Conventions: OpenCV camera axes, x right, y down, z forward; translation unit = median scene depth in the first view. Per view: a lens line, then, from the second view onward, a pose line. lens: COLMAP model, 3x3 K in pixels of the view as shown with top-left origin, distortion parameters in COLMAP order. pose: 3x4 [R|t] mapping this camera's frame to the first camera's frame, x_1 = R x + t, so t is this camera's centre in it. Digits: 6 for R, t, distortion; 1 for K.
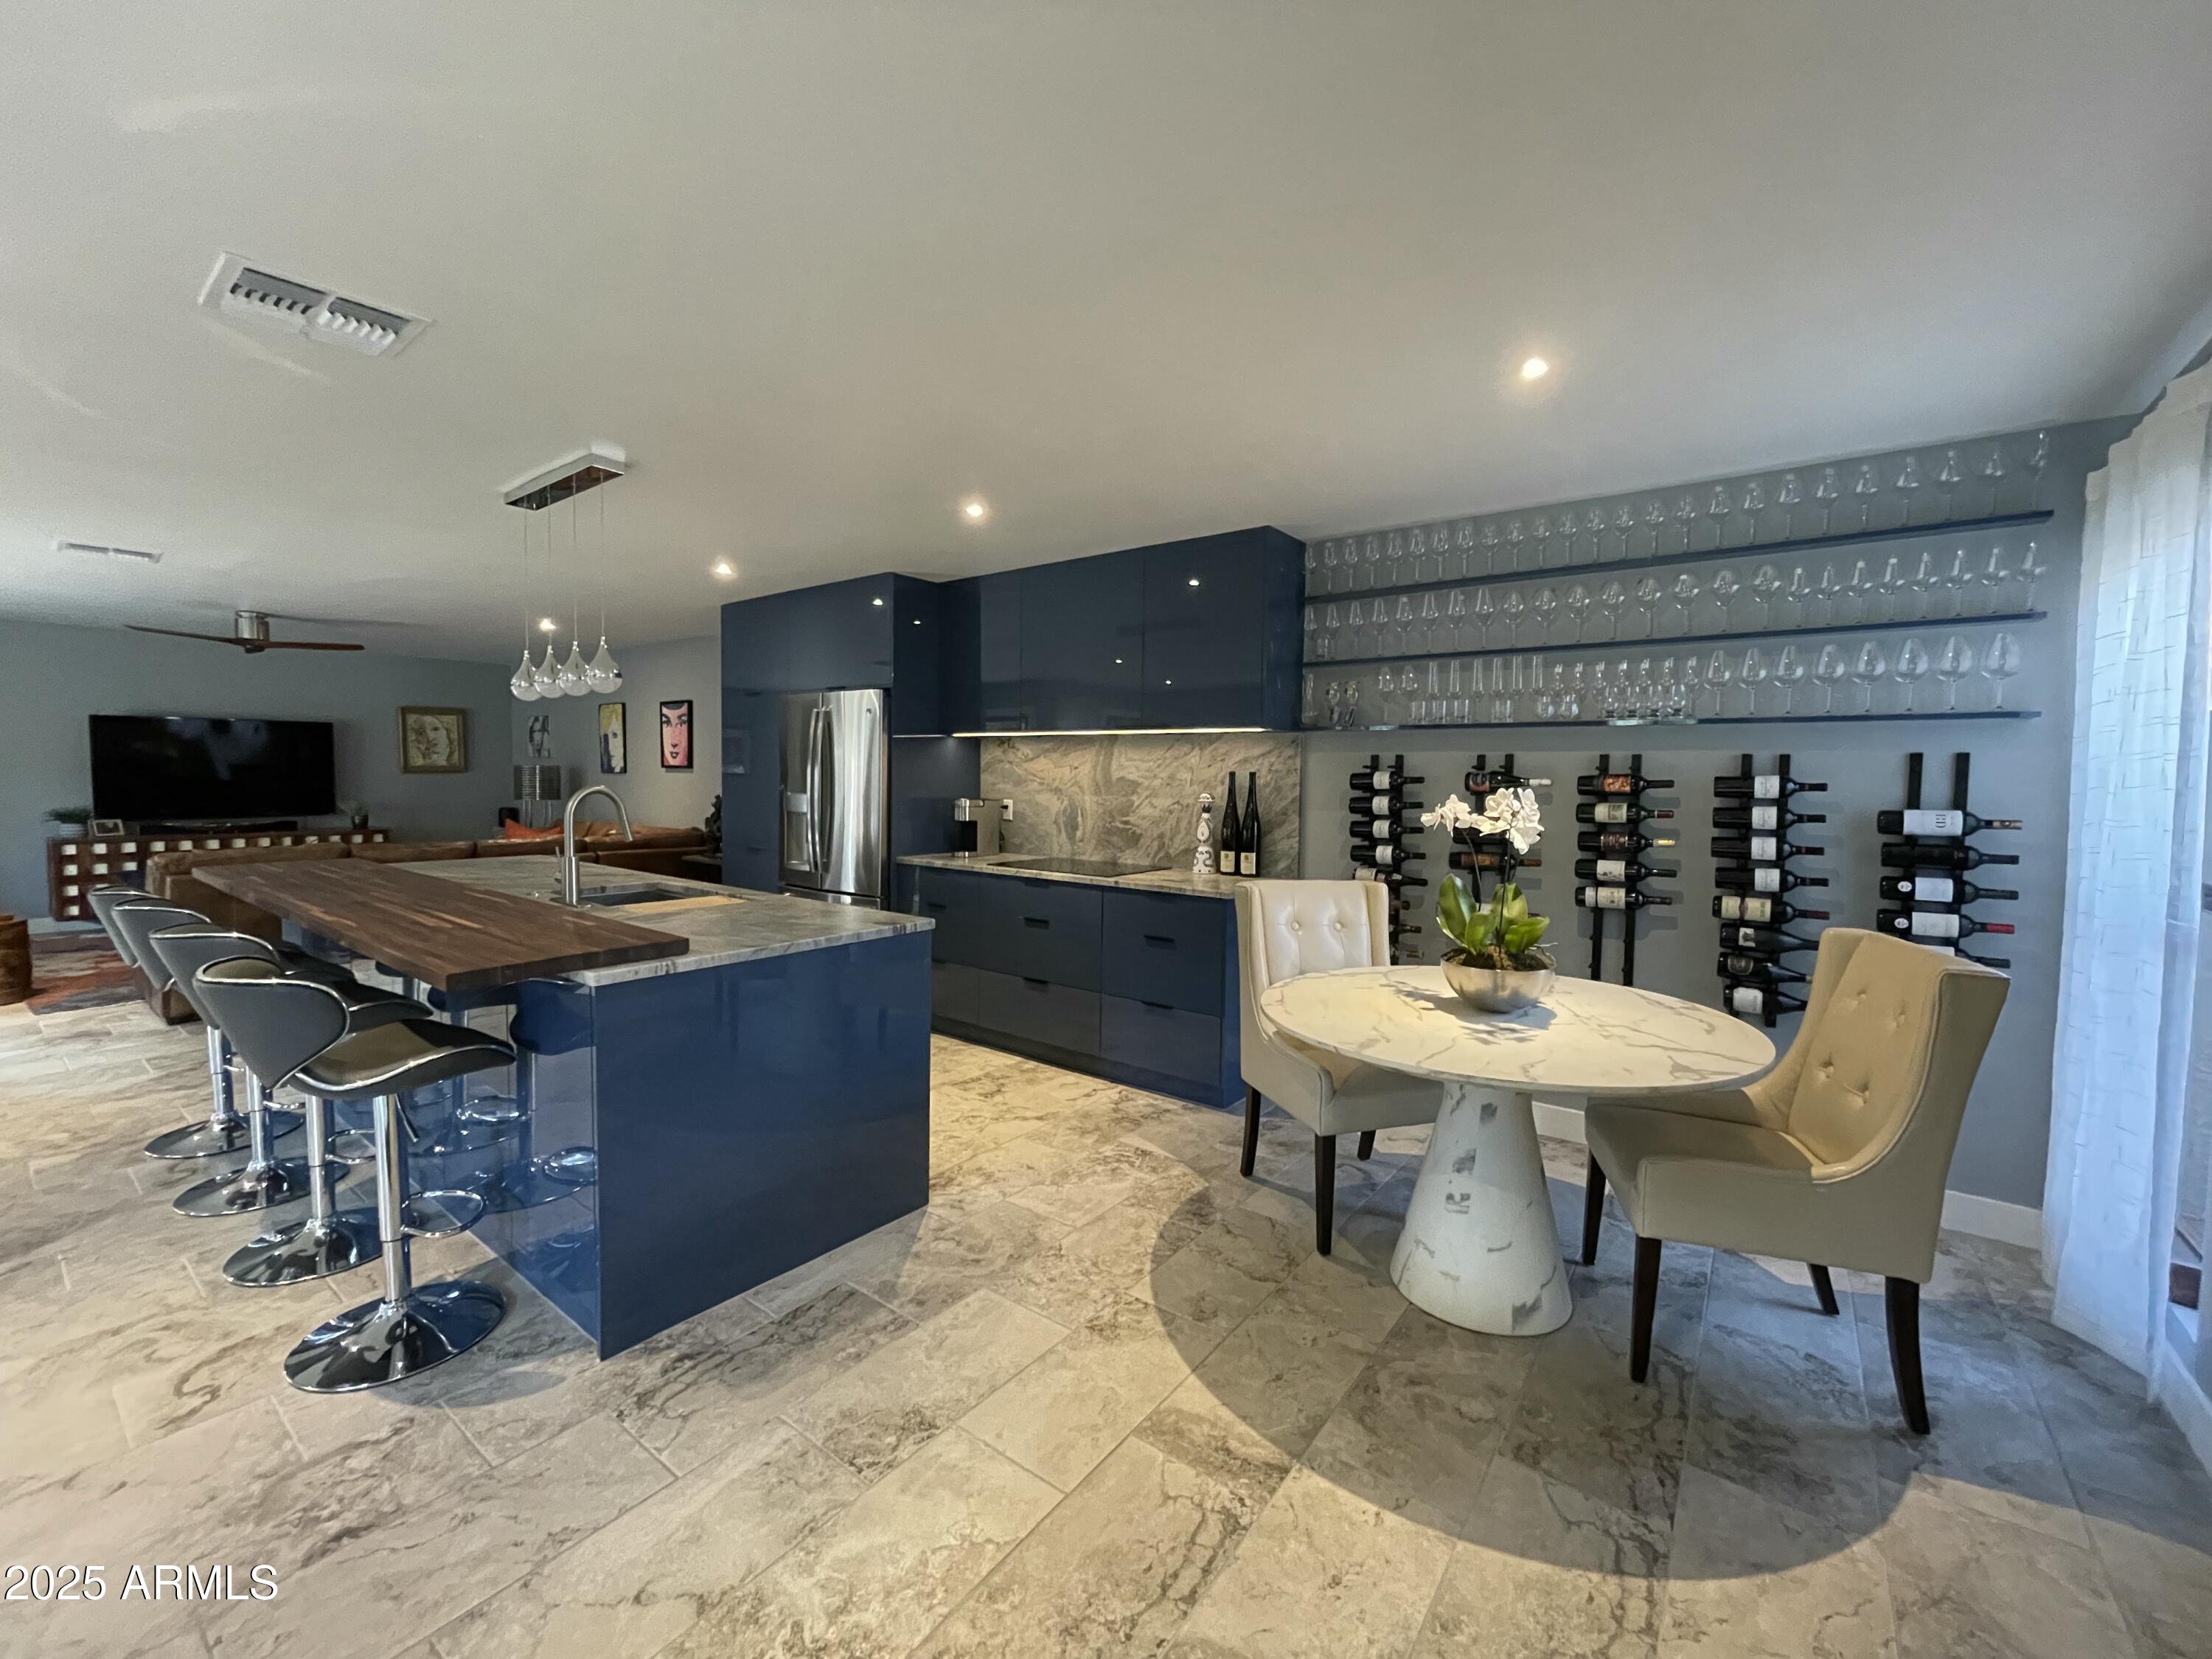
lens RADIAL K [[899.4, 0, 1103.4], [0, 899.4, 816.9], [0, 0, 1]] dist [0.003020, -0.001975]
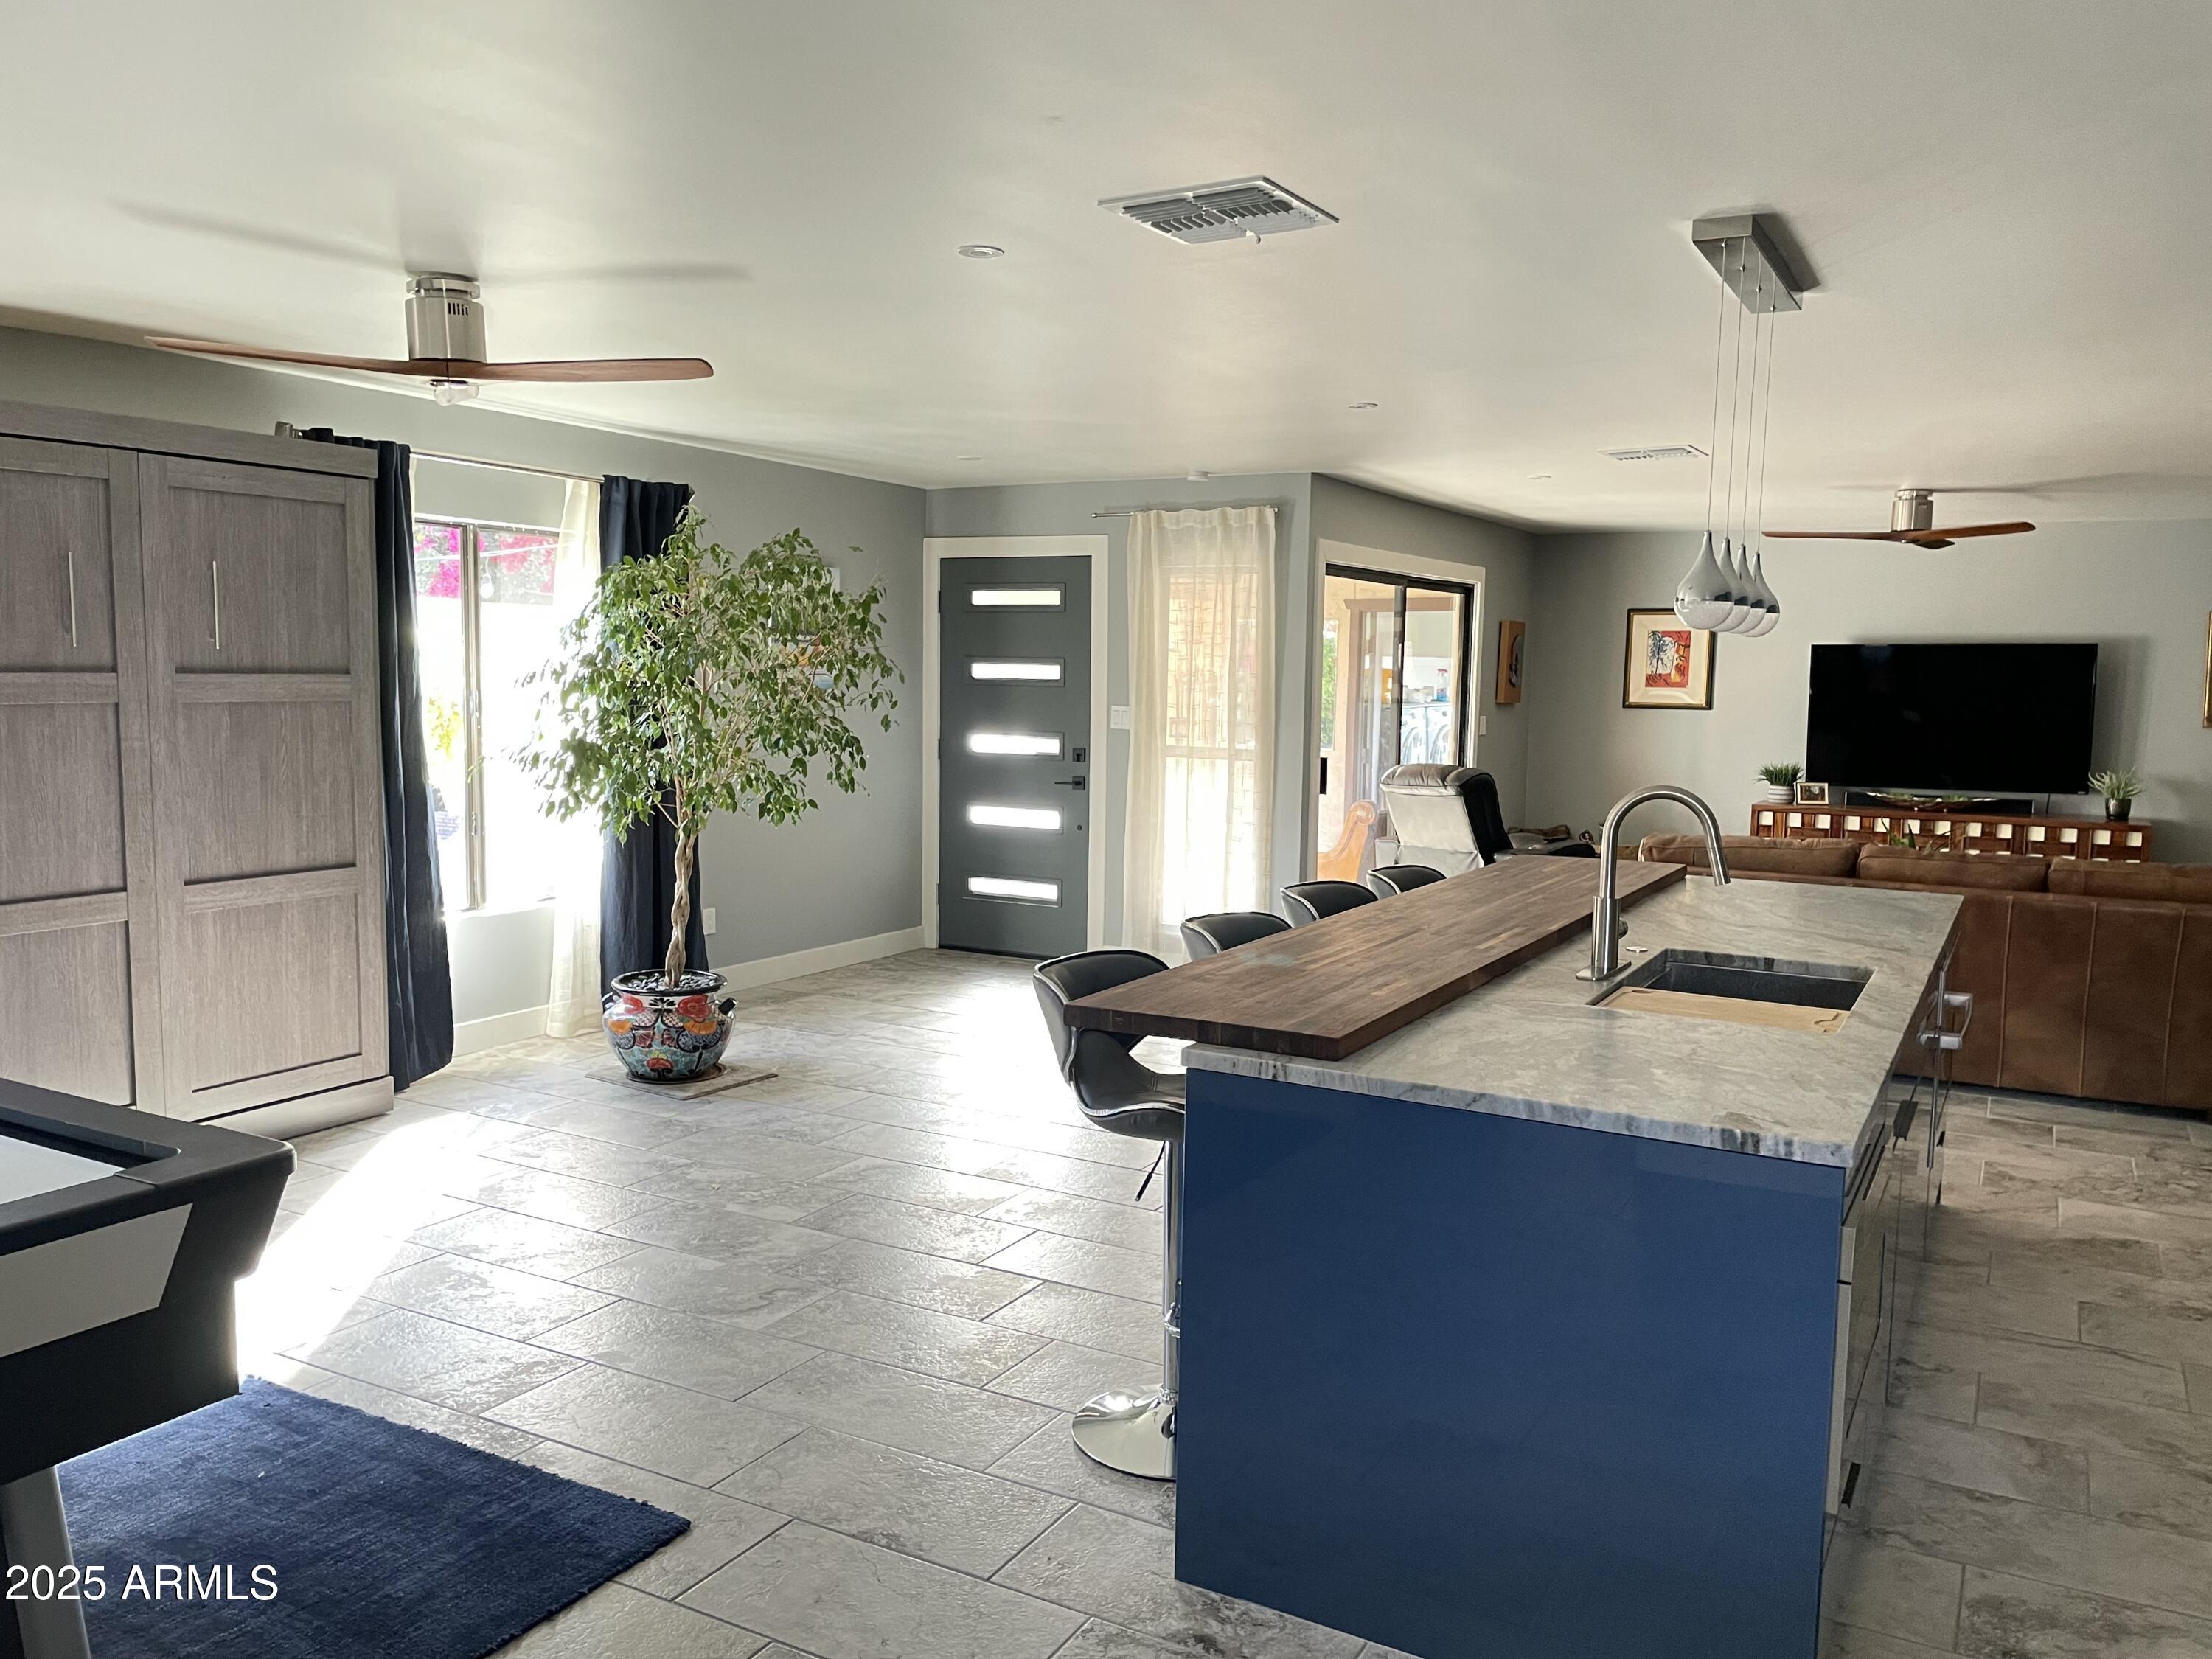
lens RADIAL K [[1670.4, 0, 1121.8], [0, 1670.4, 838.8], [0, 0, 1]] dist [0.066675, -0.084829]
pose [[0.148934, 0.089483, -0.984790, 0.552082], [-0.062170, 0.994774, 0.080988, -0.075656], [0.986891, 0.049162, 0.153719, 0.545111]]
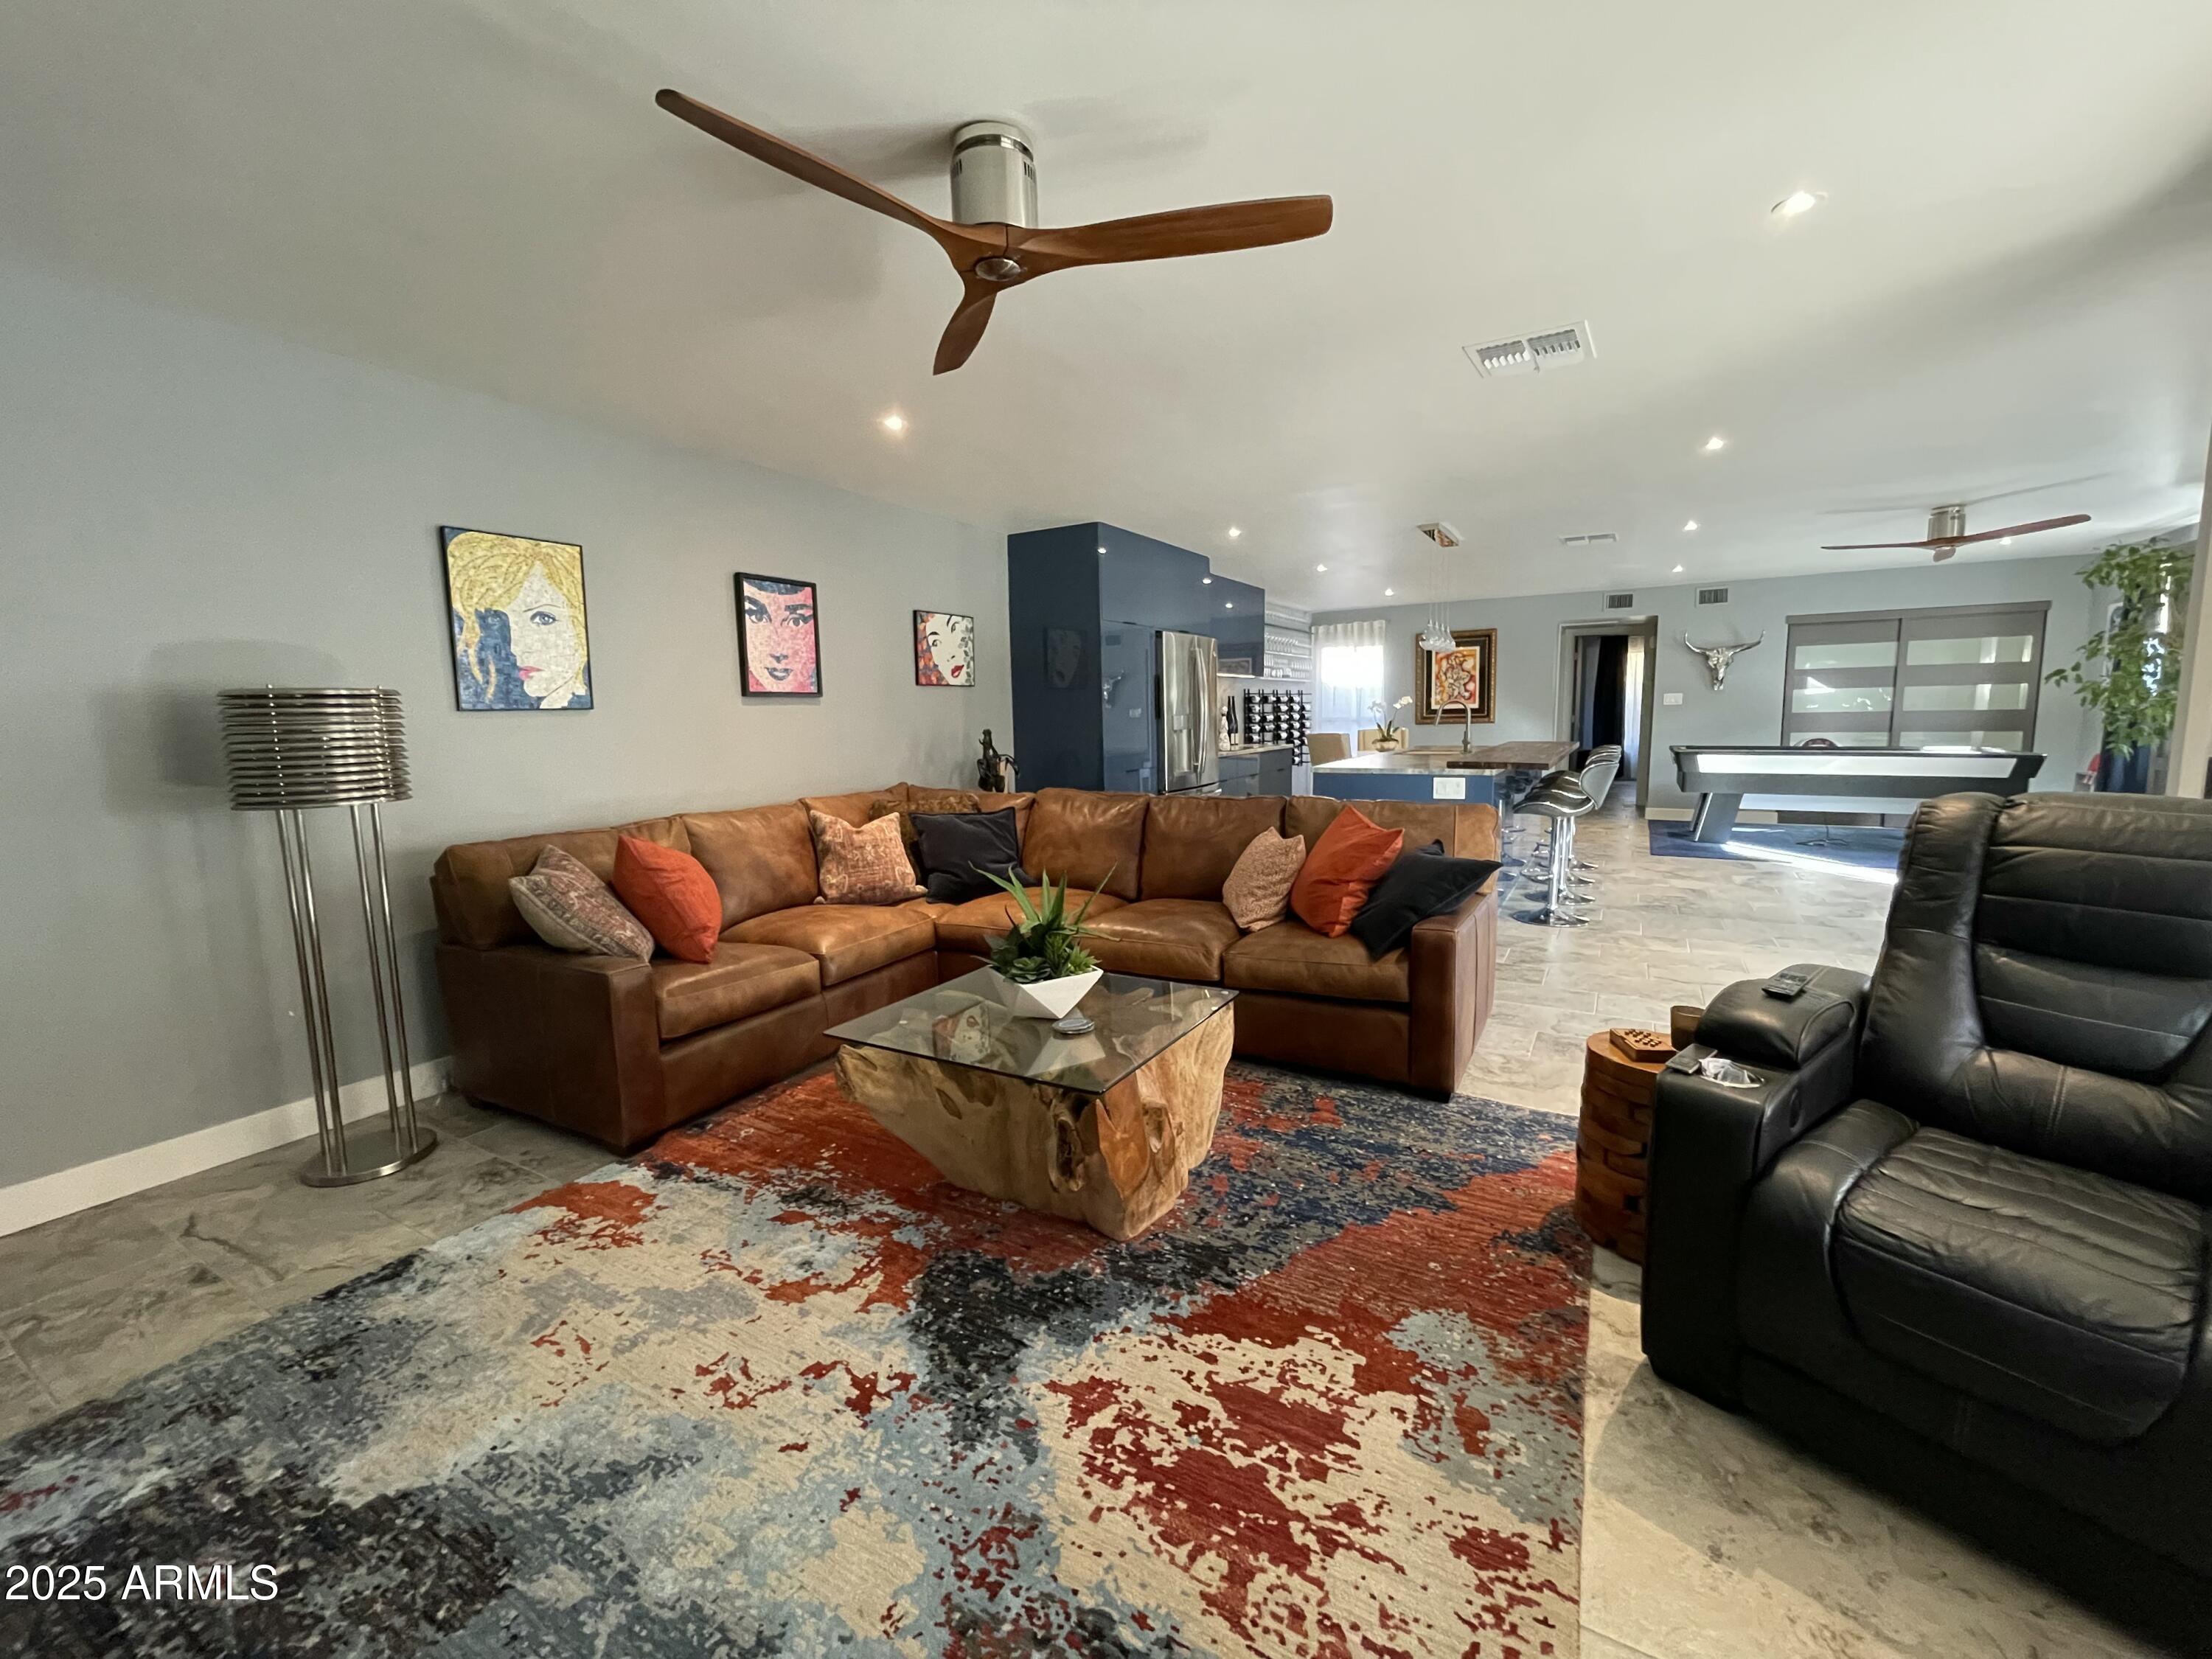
lens RADIAL K [[899.4, 0, 1108.6], [0, 899.4, 828.1], [0, 0, 1]] dist [0.003020, -0.001975]
pose [[-0.128022, -0.142119, 0.981536, -2.980196], [0.063538, 0.986471, 0.151120, -0.125414], [-0.989734, 0.081711, -0.117260, 2.400462]]
